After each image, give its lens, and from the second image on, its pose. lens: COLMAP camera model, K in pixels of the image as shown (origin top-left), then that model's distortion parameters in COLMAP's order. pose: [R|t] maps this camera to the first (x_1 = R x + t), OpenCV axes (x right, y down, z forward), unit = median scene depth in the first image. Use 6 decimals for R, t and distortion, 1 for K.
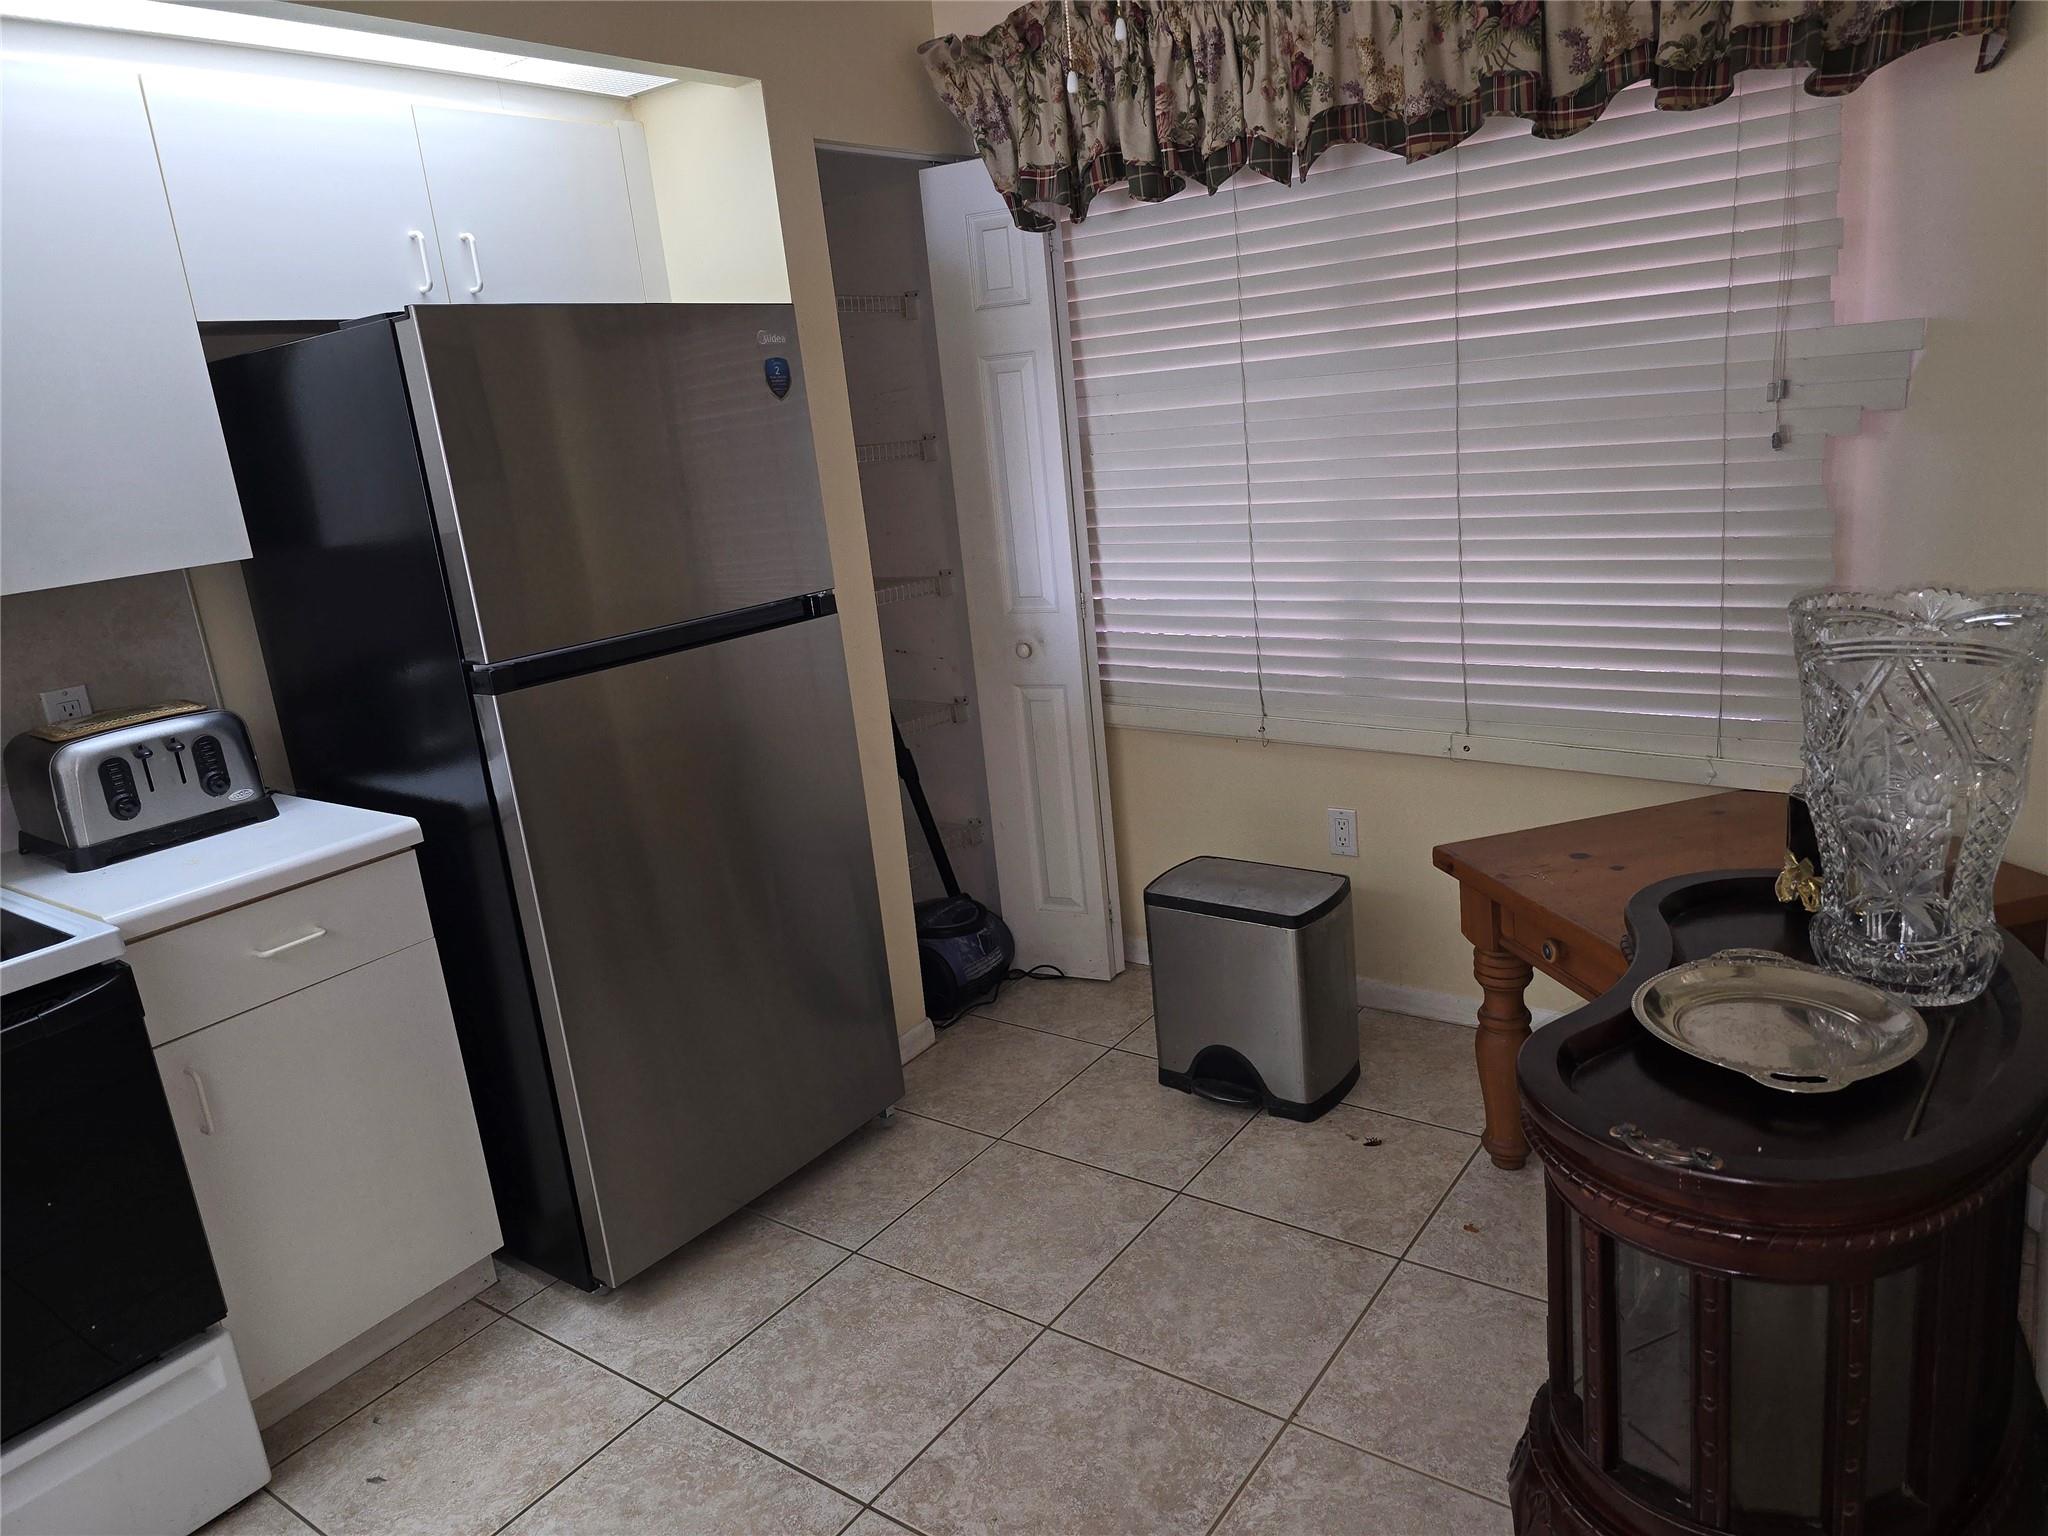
lens RADIAL K [[1357.3, 0, 1030.9], [0, 1357.3, 755.0], [0, 0, 1]] dist [0.053996, -0.054003]
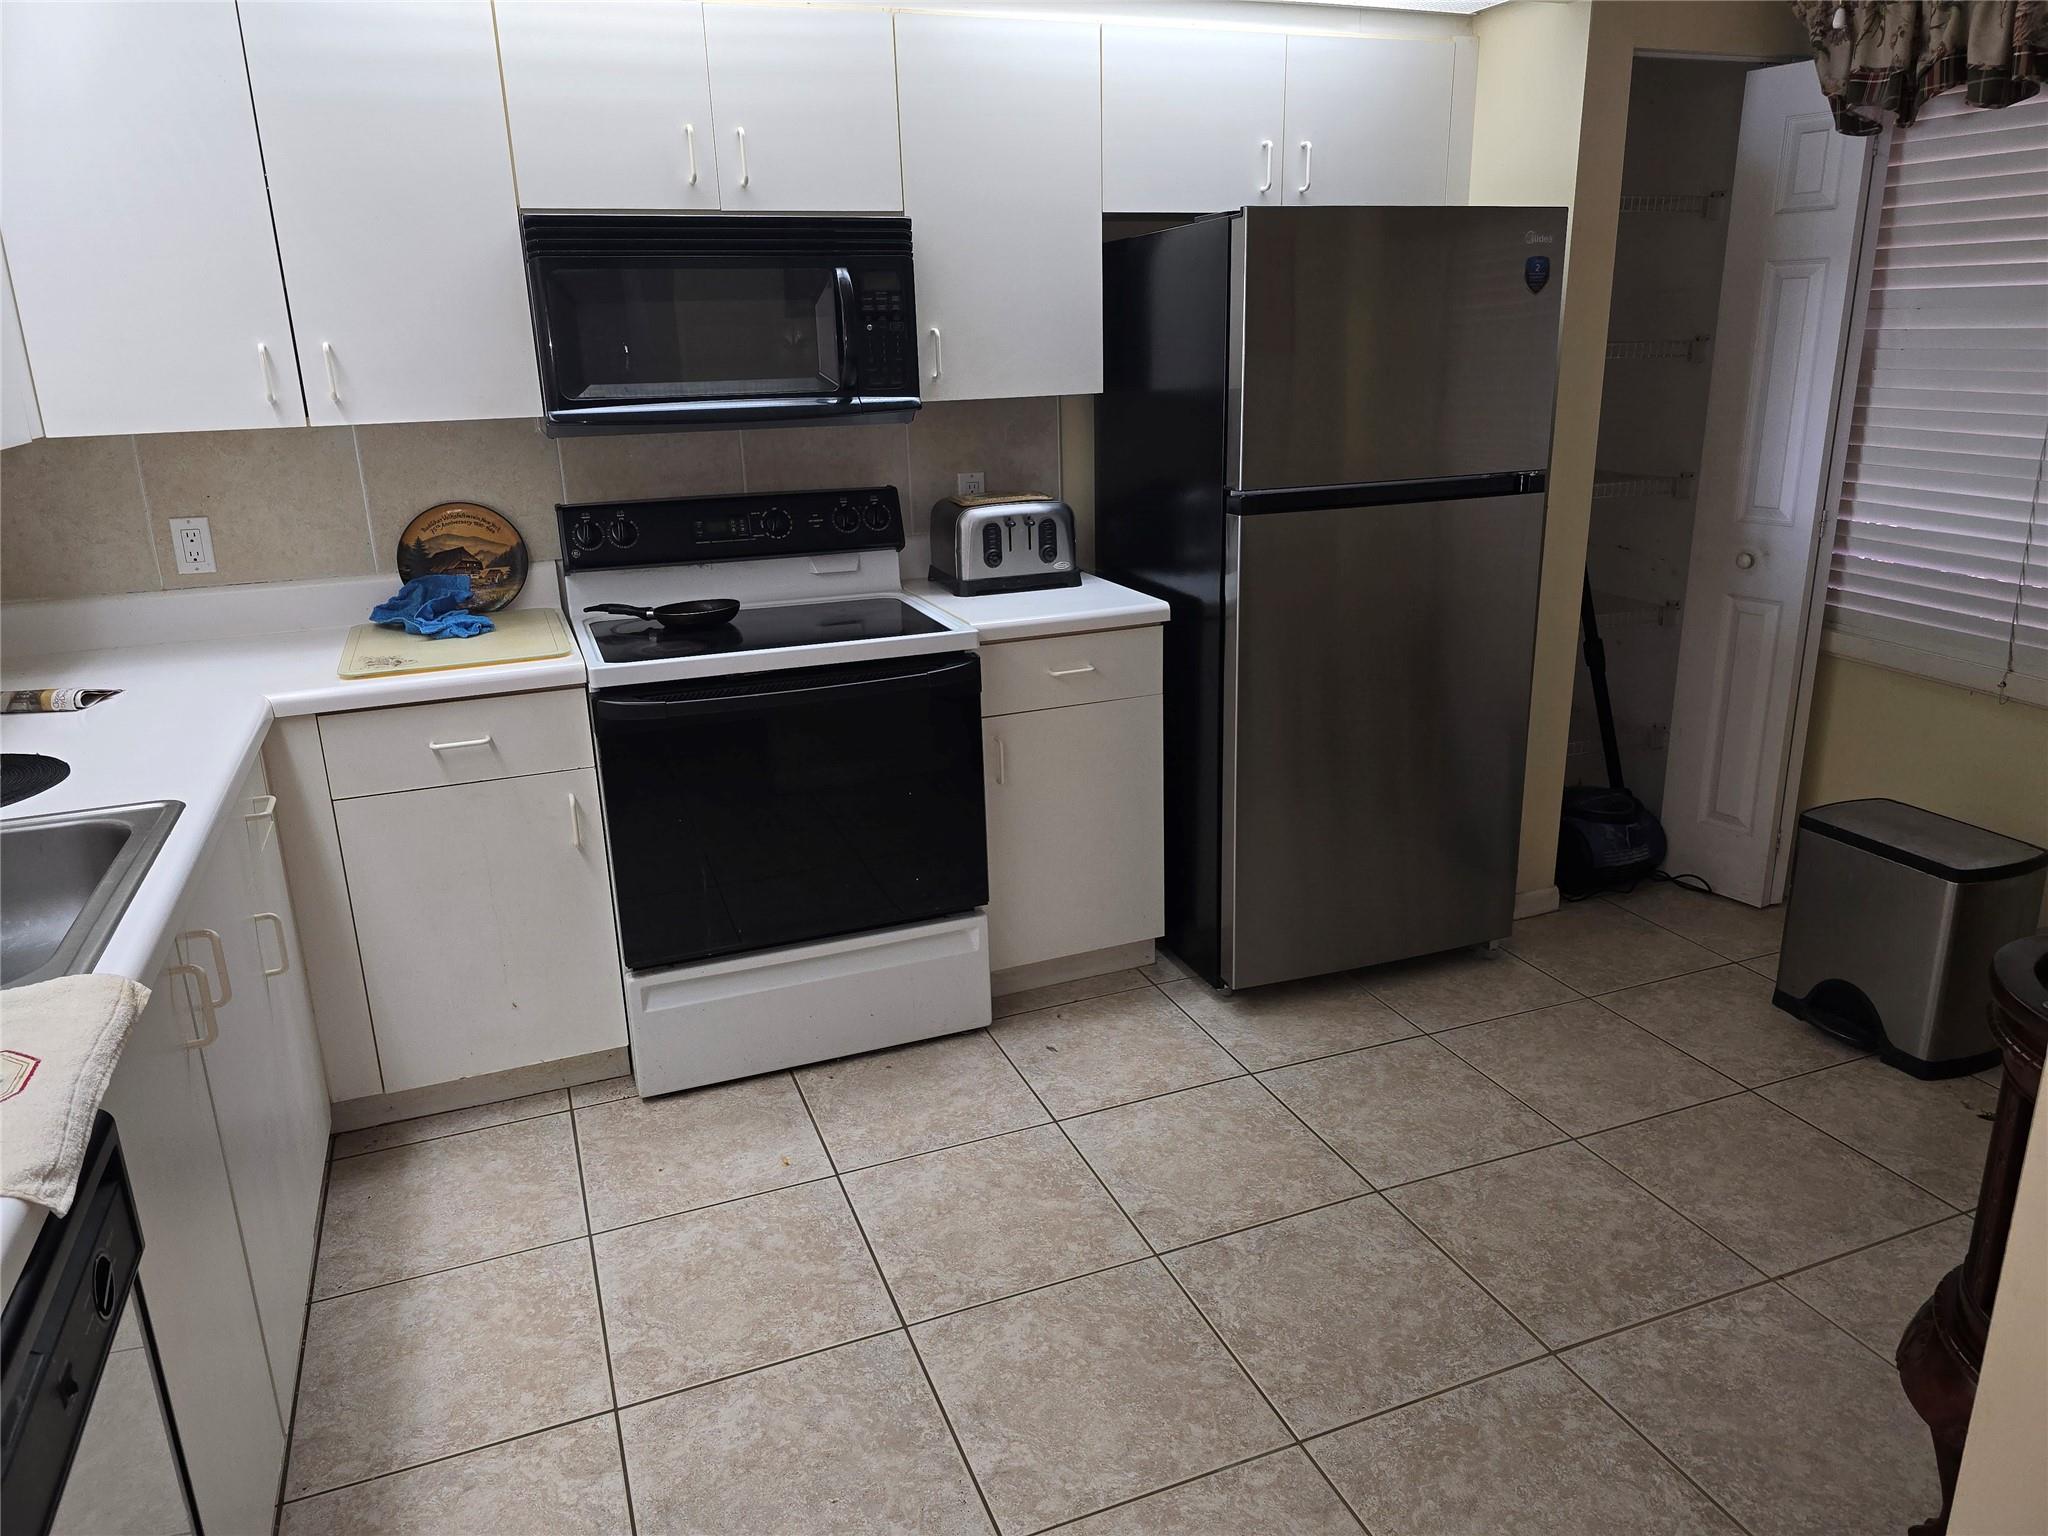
lens RADIAL K [[1357.3, 0, 1030.9], [0, 1357.3, 755.0], [0, 0, 1]] dist [0.053996, -0.054003]
pose [[0.840953, 0.228324, -0.490577, 0.100372], [-0.189481, 0.973471, 0.128261, 0.039525], [0.506848, -0.014906, 0.861907, -0.174720]]
